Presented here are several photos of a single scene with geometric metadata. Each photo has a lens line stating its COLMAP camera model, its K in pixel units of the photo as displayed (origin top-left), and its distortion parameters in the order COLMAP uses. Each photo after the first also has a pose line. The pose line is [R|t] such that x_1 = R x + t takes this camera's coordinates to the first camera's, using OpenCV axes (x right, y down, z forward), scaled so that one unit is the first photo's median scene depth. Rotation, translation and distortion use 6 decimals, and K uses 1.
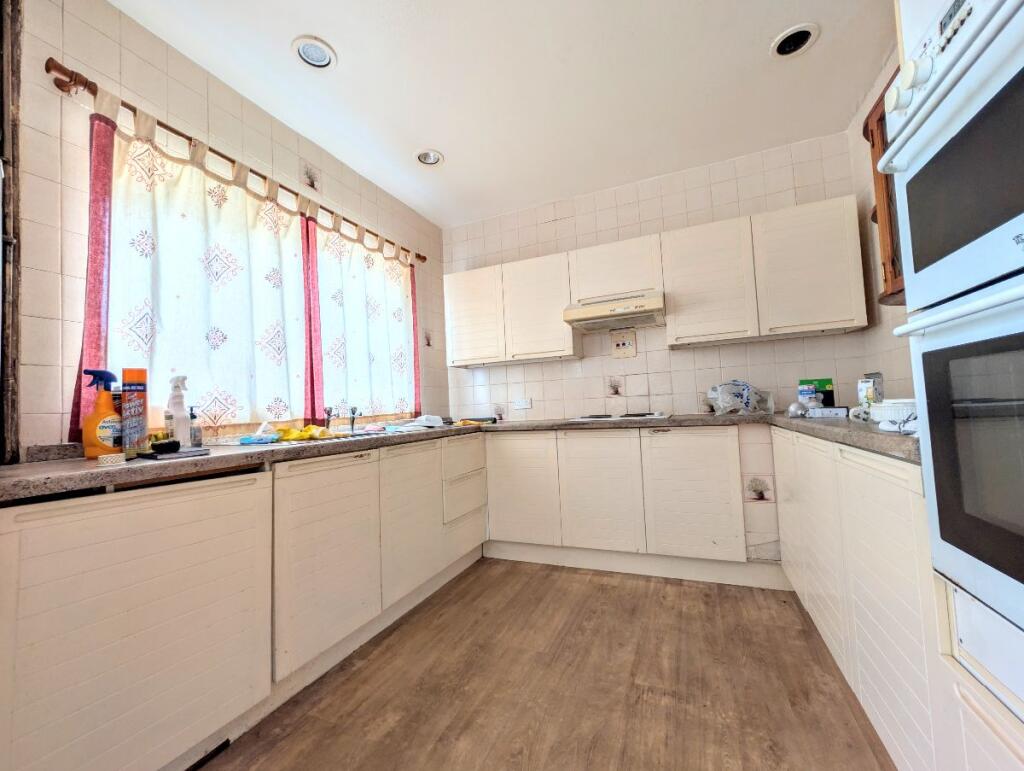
lens RADIAL K [[411.4, 0, 511.2], [0, 411.4, 389.2], [0, 0, 1]] dist [0.000431, 0.000071]
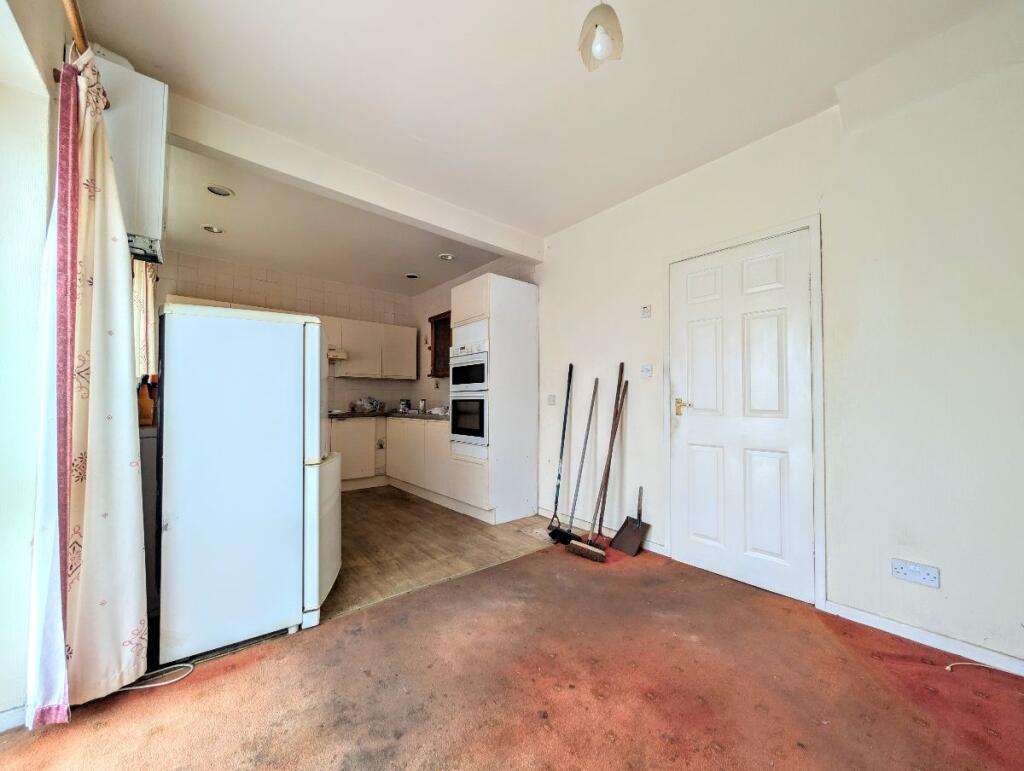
lens RADIAL K [[385.6, 0, 513.3], [0, 385.6, 391.5], [0, 0, 1]] dist [0.001615, 0.000341]
pose [[0.443747, 0.072798, 0.893190, -0.957107], [-0.065781, 0.996652, -0.048550, -0.000724], [-0.893734, -0.037211, 0.447050, -0.595312]]
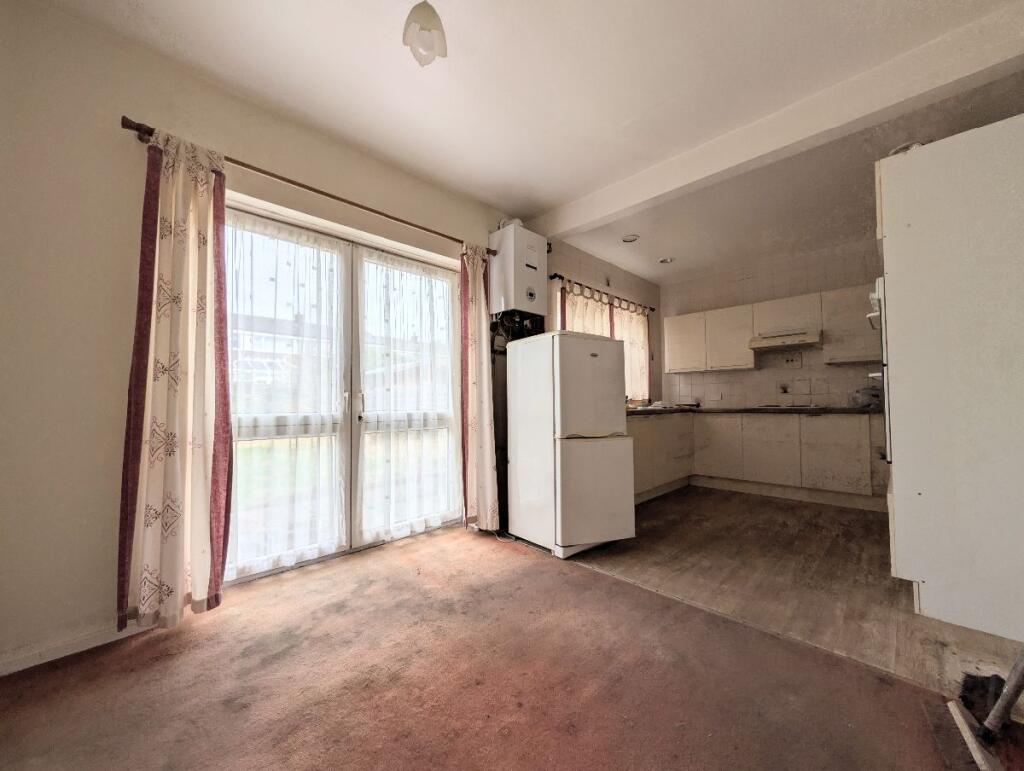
lens RADIAL K [[385.6, 0, 513.3], [0, 385.6, 391.5], [0, 0, 1]] dist [0.001615, 0.000341]
pose [[0.929123, 0.029304, -0.368609, -0.197649], [-0.018106, 0.999265, 0.033802, -0.028095], [0.369328, -0.024732, 0.928970, -0.903717]]
